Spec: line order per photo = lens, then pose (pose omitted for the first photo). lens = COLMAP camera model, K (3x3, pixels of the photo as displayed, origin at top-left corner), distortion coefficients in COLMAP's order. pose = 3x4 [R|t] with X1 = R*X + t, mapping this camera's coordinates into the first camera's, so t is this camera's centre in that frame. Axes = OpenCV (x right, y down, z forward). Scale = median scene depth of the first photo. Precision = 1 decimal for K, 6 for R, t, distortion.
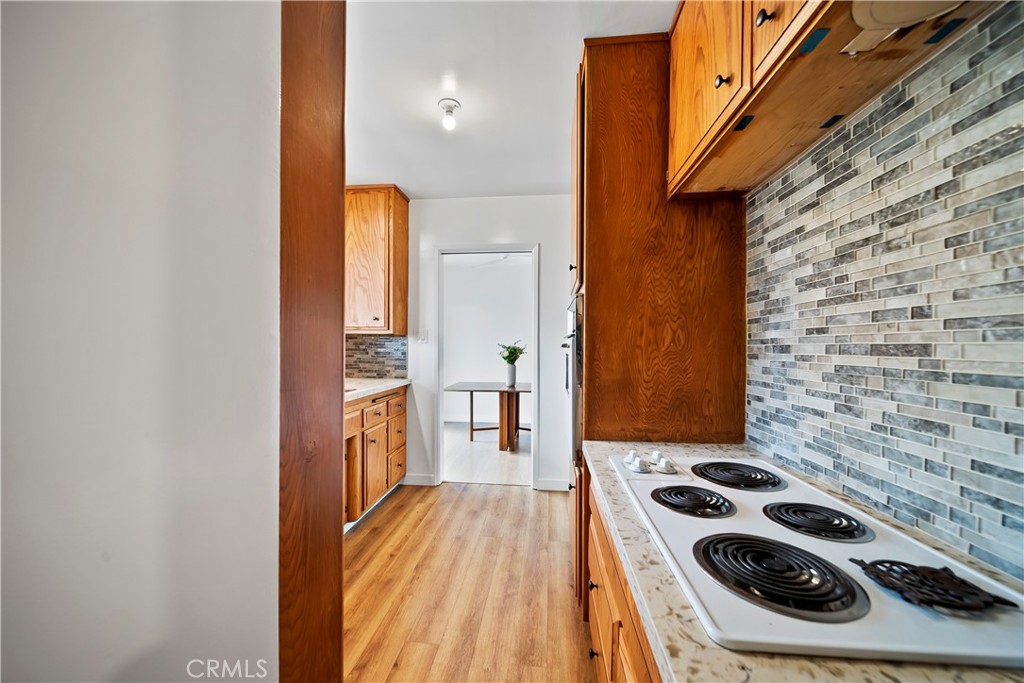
lens RADIAL K [[362.1, 0, 512.4], [0, 362.1, 339.4], [0, 0, 1]] dist [-0.004335, -0.000494]
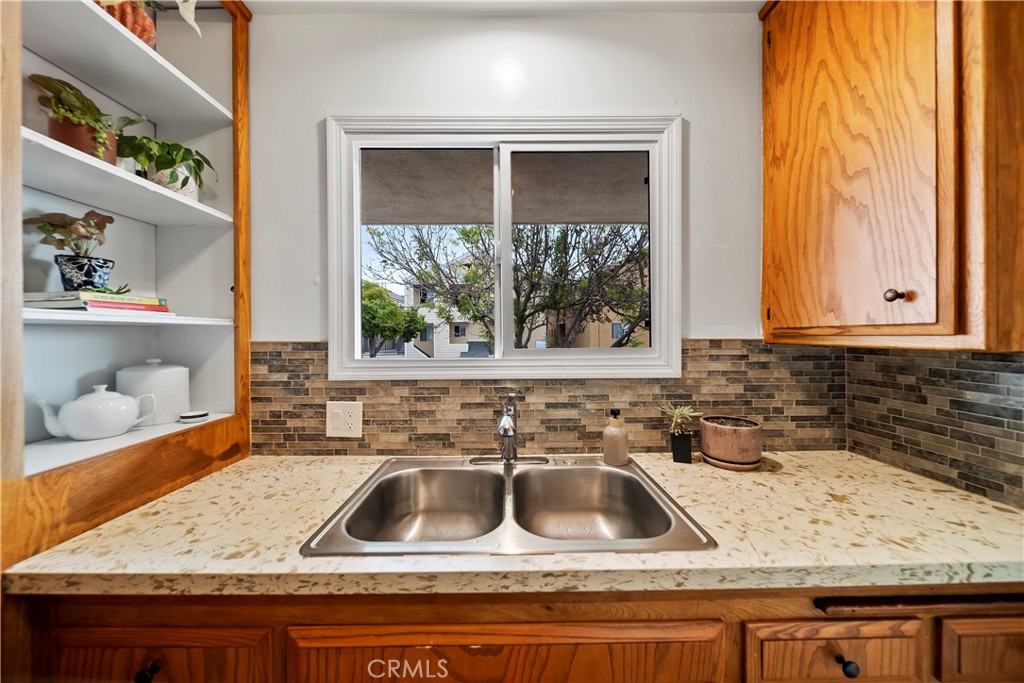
lens RADIAL K [[362.1, 0, 512.4], [0, 362.1, 339.4], [0, 0, 1]] dist [-0.004335, -0.000494]
pose [[0.099430, 0.005554, -0.995029, -0.118910], [0.023955, 0.999681, 0.007974, -0.030587], [0.994756, -0.024629, 0.099266, 0.633502]]
